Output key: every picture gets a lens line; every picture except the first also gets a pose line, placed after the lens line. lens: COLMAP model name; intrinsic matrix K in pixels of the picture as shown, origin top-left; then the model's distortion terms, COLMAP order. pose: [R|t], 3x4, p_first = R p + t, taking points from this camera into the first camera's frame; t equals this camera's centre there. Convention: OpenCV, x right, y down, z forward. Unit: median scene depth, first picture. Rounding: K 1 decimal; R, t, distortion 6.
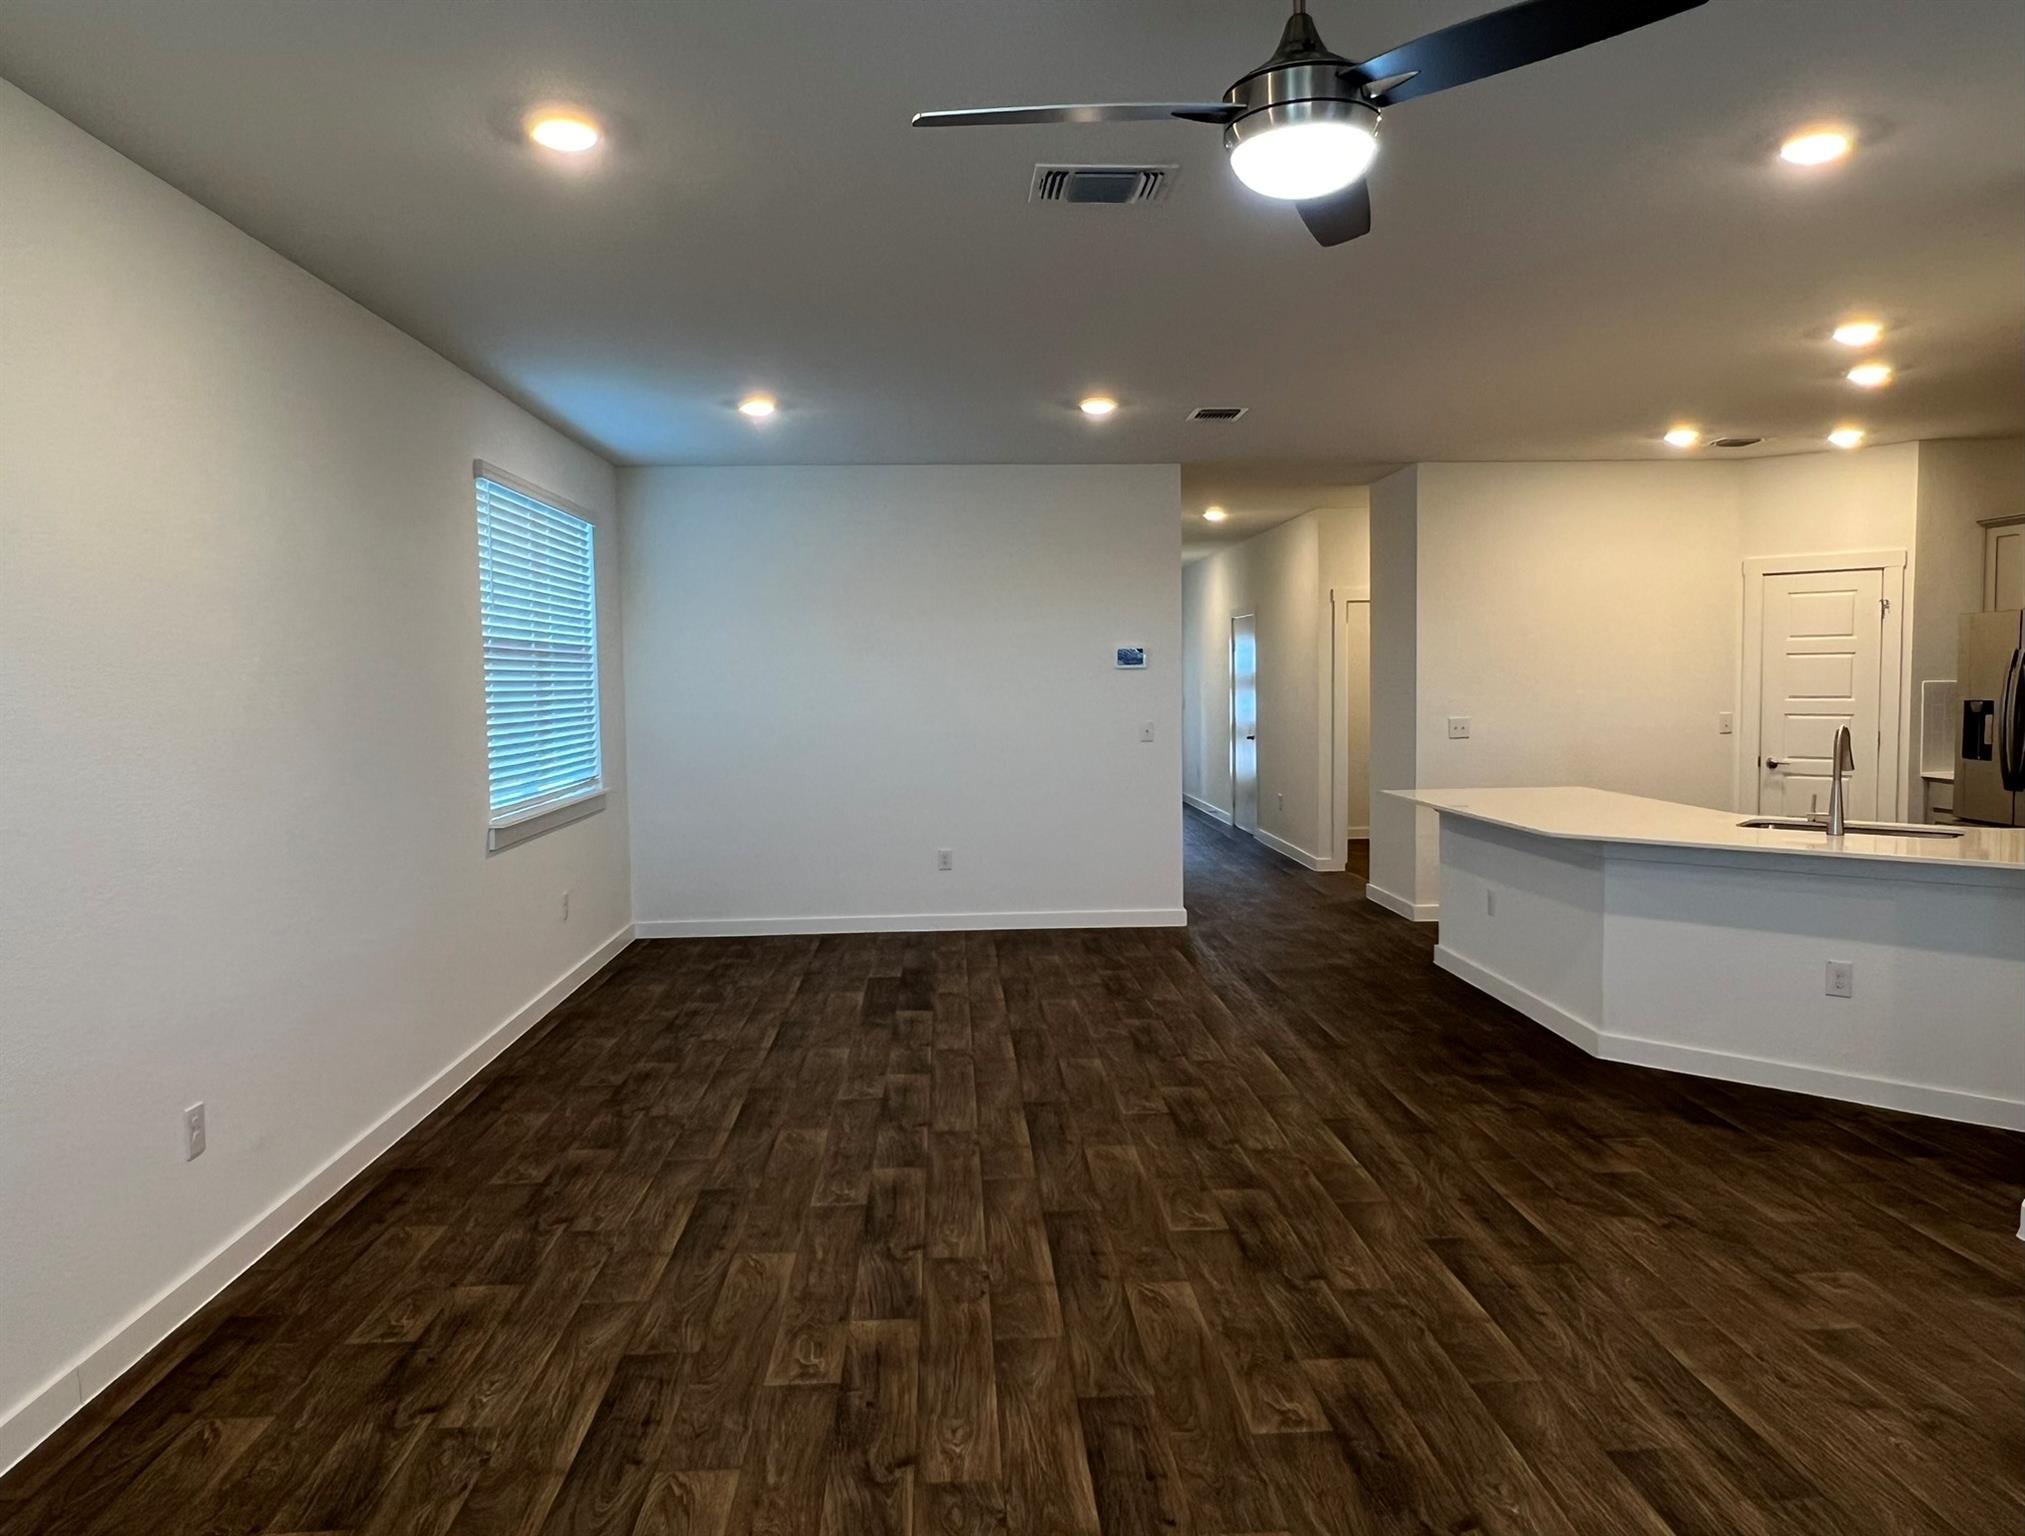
lens RADIAL K [[1367.2, 0, 1020.1], [0, 1367.2, 776.4], [0, 0, 1]] dist [0.006915, -0.011837]
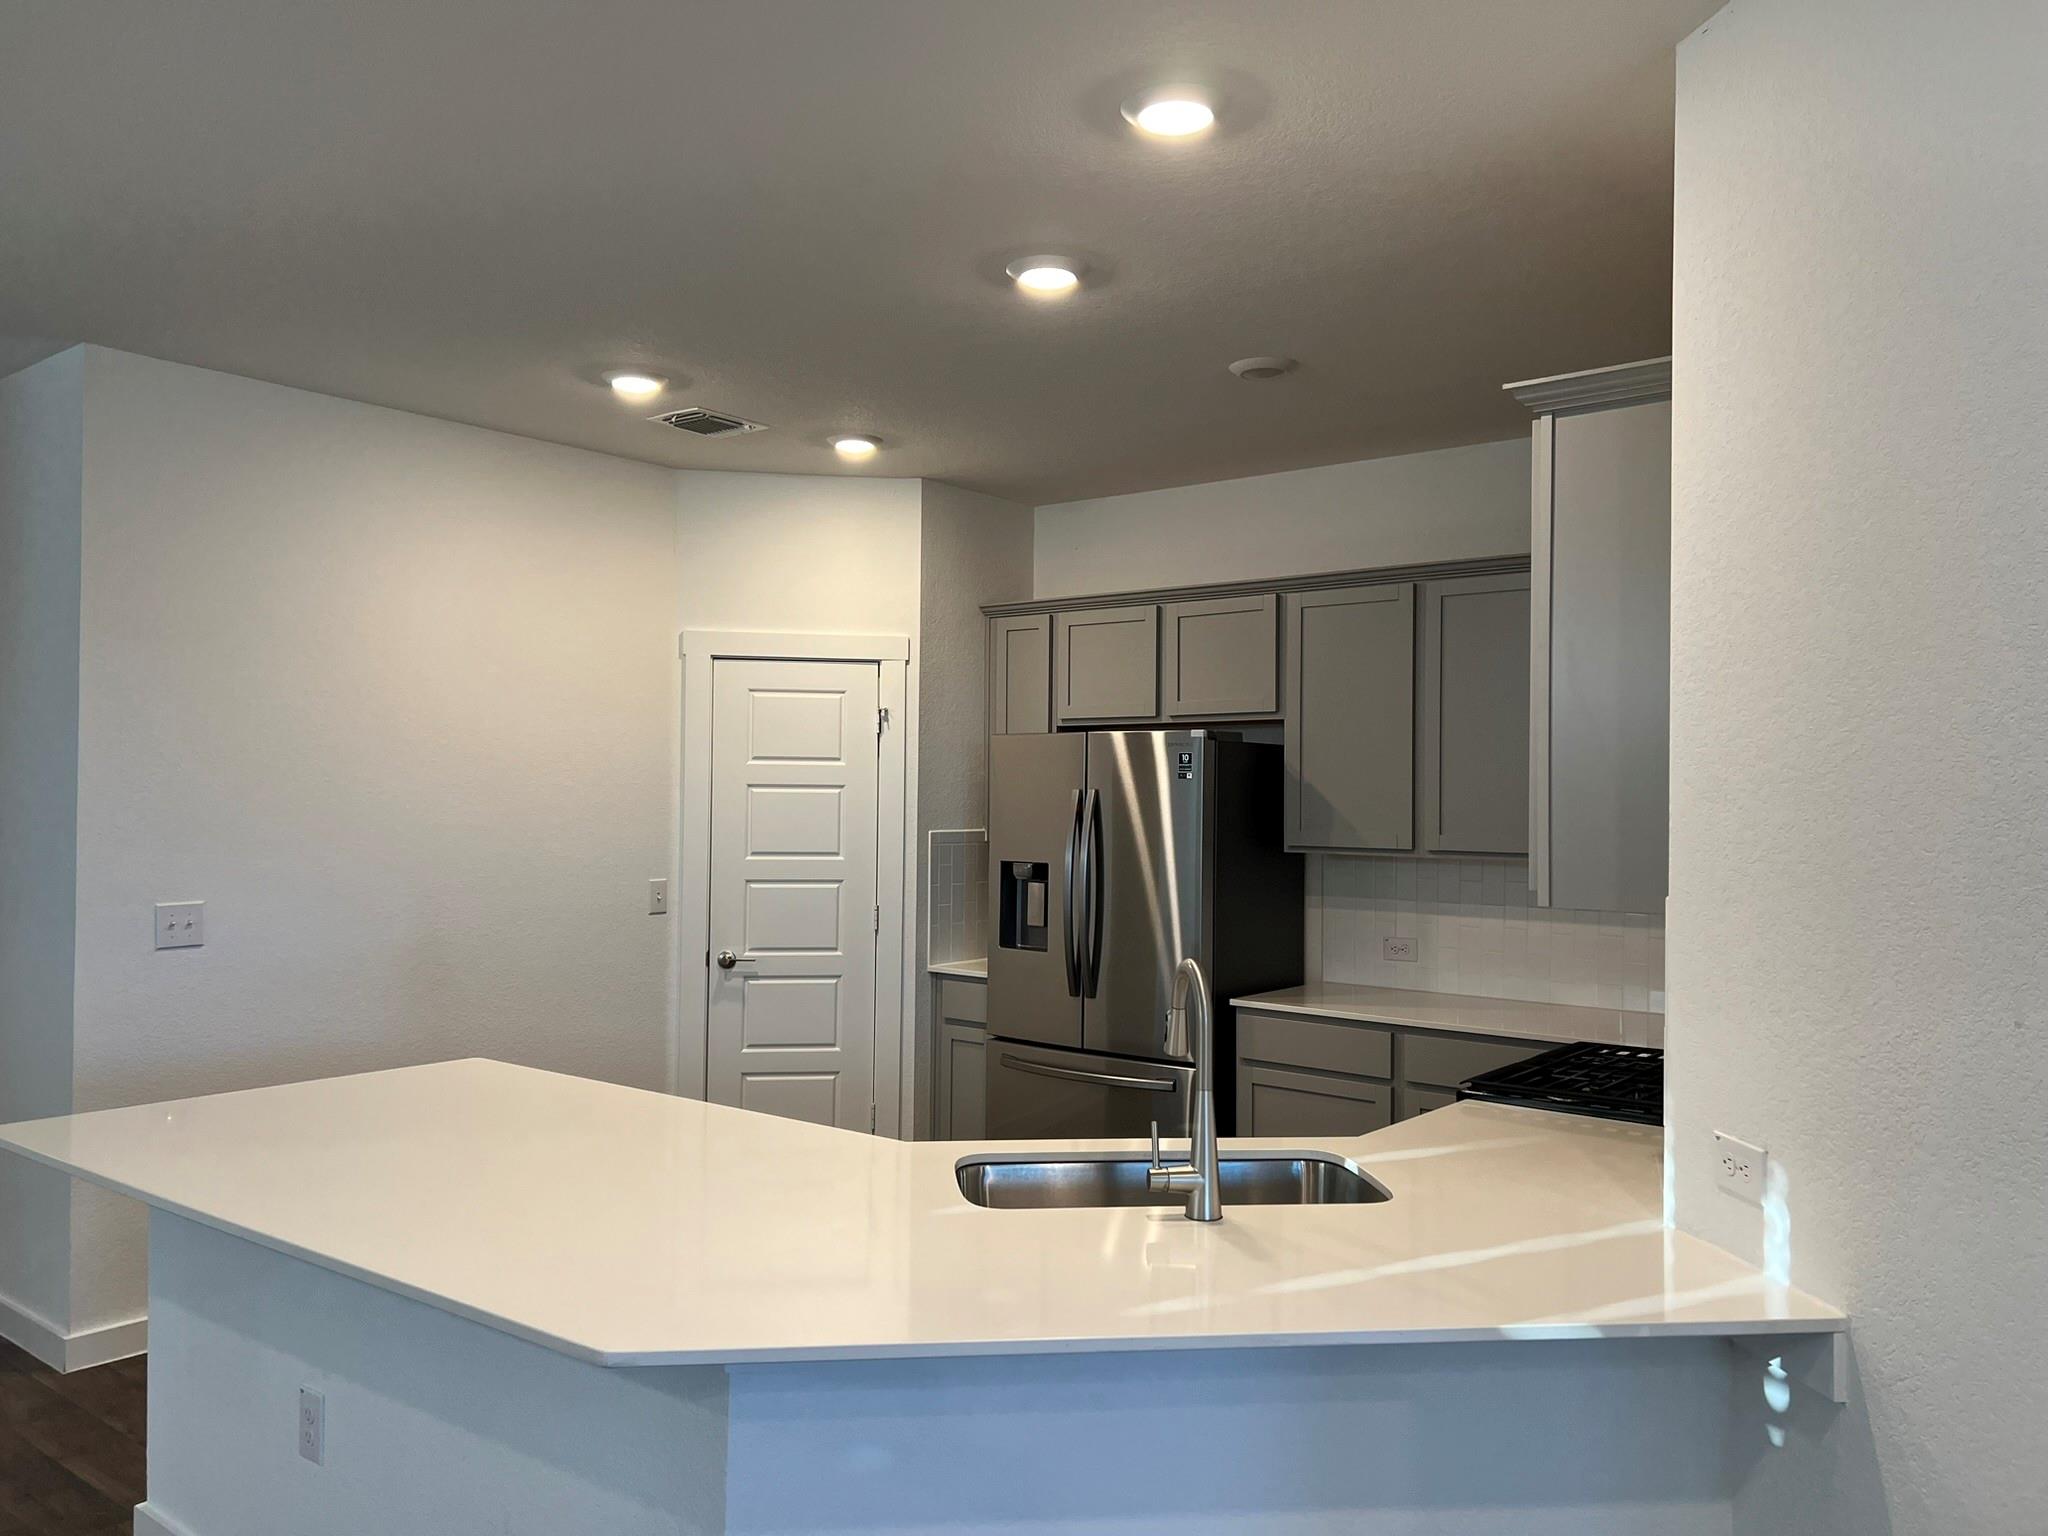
lens RADIAL K [[1537.8, 0, 1017.9], [0, 1537.8, 766.5], [0, 0, 1]] dist [0.075497, -0.086323]
pose [[0.667123, 0.034982, 0.744126, 0.201097], [0.034011, 0.996425, -0.077335, -0.068135], [-0.744171, 0.076901, 0.663548, 0.762680]]
